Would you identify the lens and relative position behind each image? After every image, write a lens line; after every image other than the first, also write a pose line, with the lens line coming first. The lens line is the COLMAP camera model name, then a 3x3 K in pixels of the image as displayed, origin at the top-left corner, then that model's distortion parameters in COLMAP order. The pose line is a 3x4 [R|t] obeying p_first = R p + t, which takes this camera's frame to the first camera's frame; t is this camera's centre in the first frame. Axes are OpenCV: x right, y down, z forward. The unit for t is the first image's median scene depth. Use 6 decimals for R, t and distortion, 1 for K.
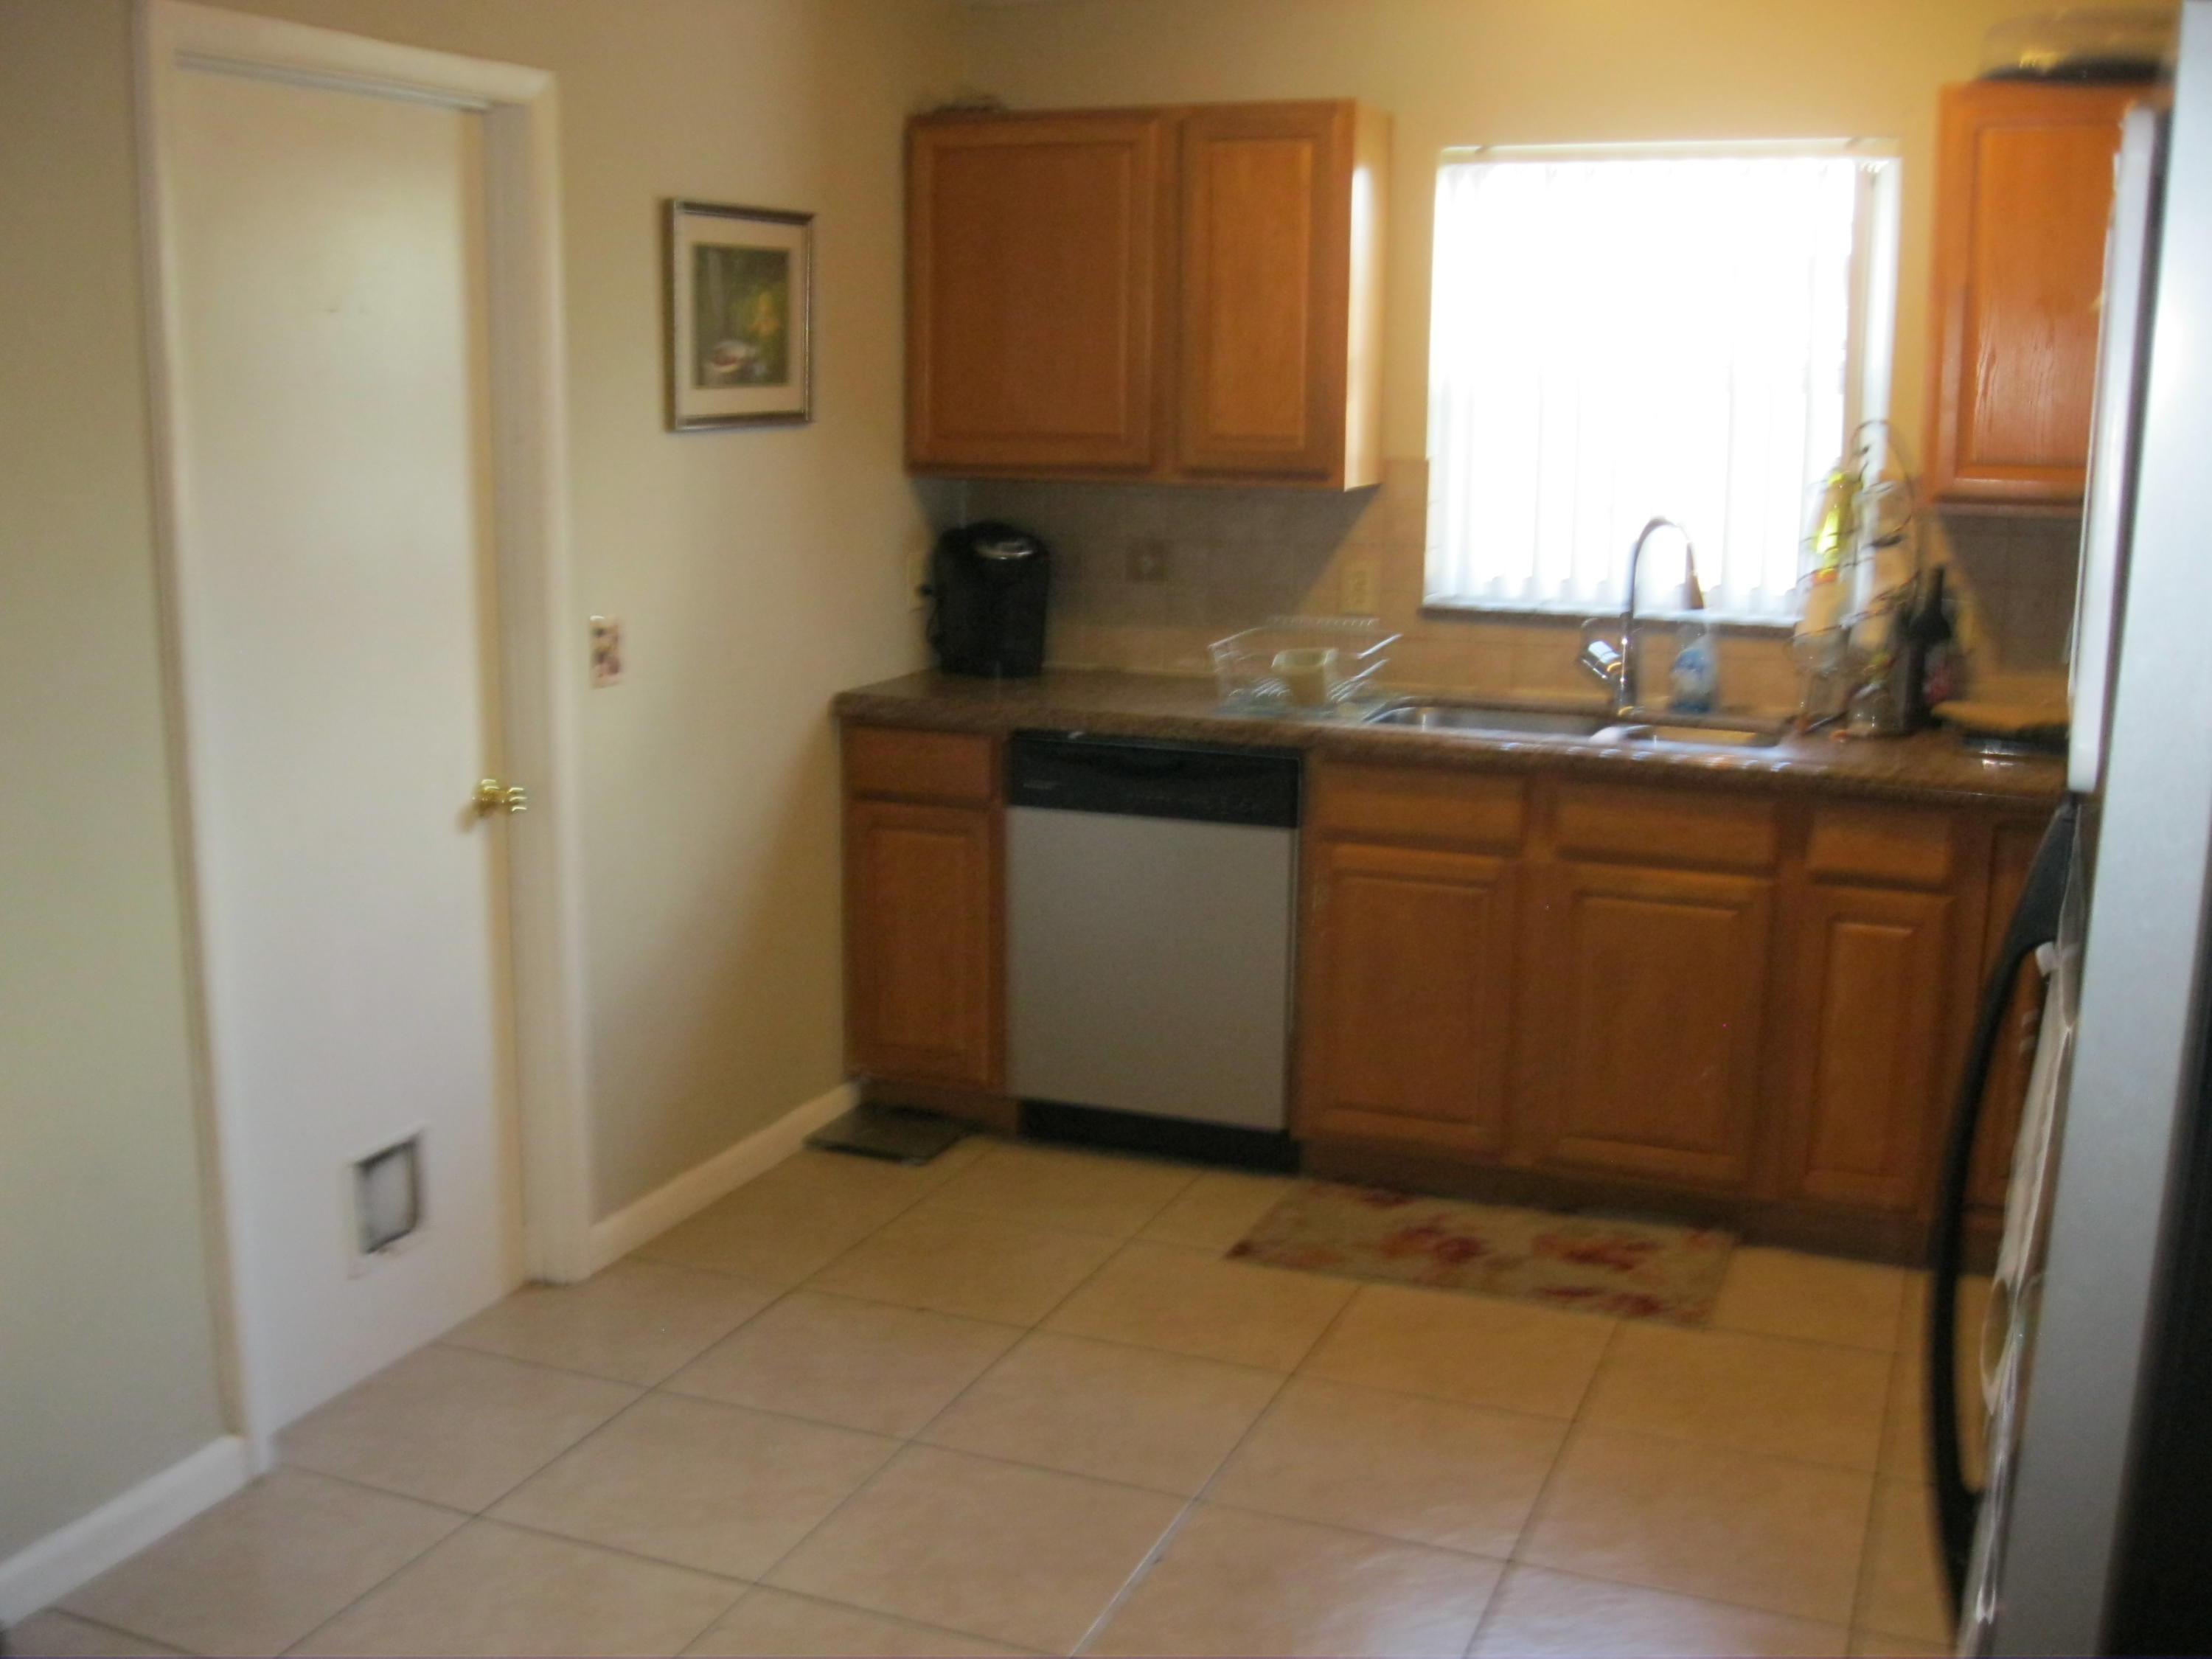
lens RADIAL K [[2270.0, 0, 1105.7], [0, 2270.0, 829.7], [0, 0, 1]] dist [-0.103678, 0.000000]
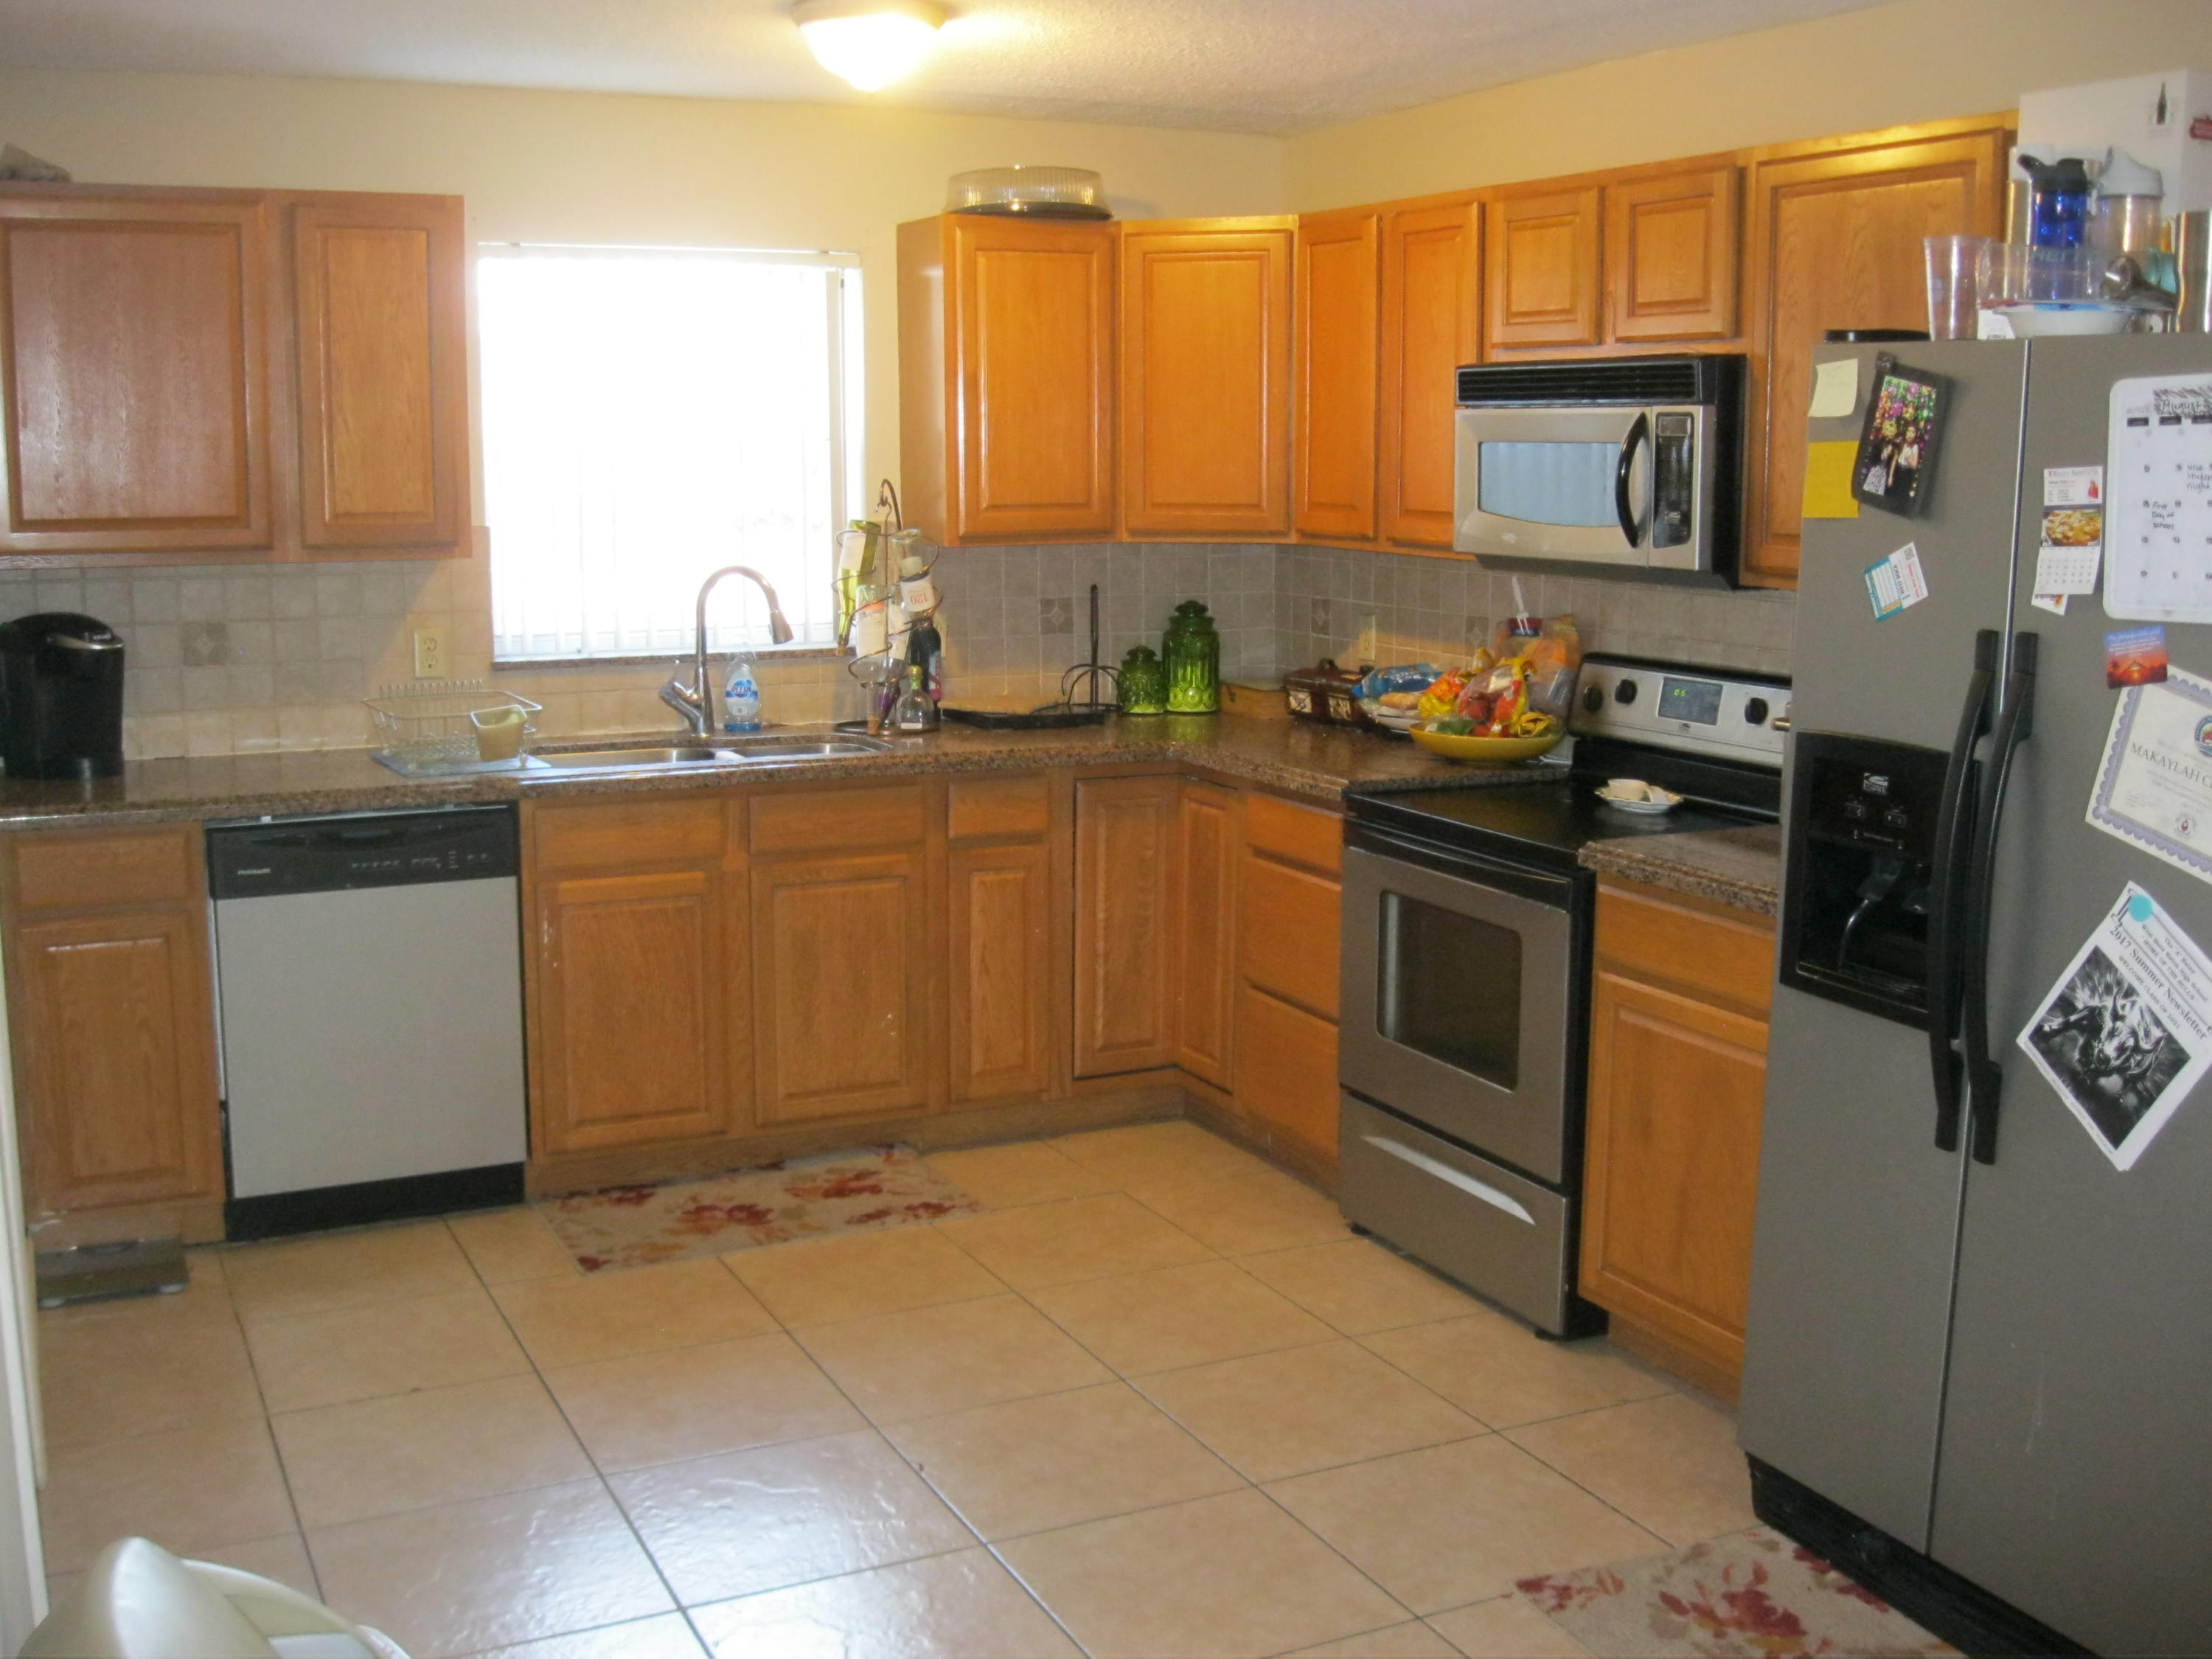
lens RADIAL K [[2270.0, 0, 1067.1], [0, 2270.0, 780.2], [0, 0, 1]] dist [-0.103678, 0.000000]
pose [[0.670506, -0.116067, 0.732769, -0.522371], [0.150099, 0.988484, 0.019225, -0.026105], [-0.726562, 0.097097, 0.680206, 0.086922]]
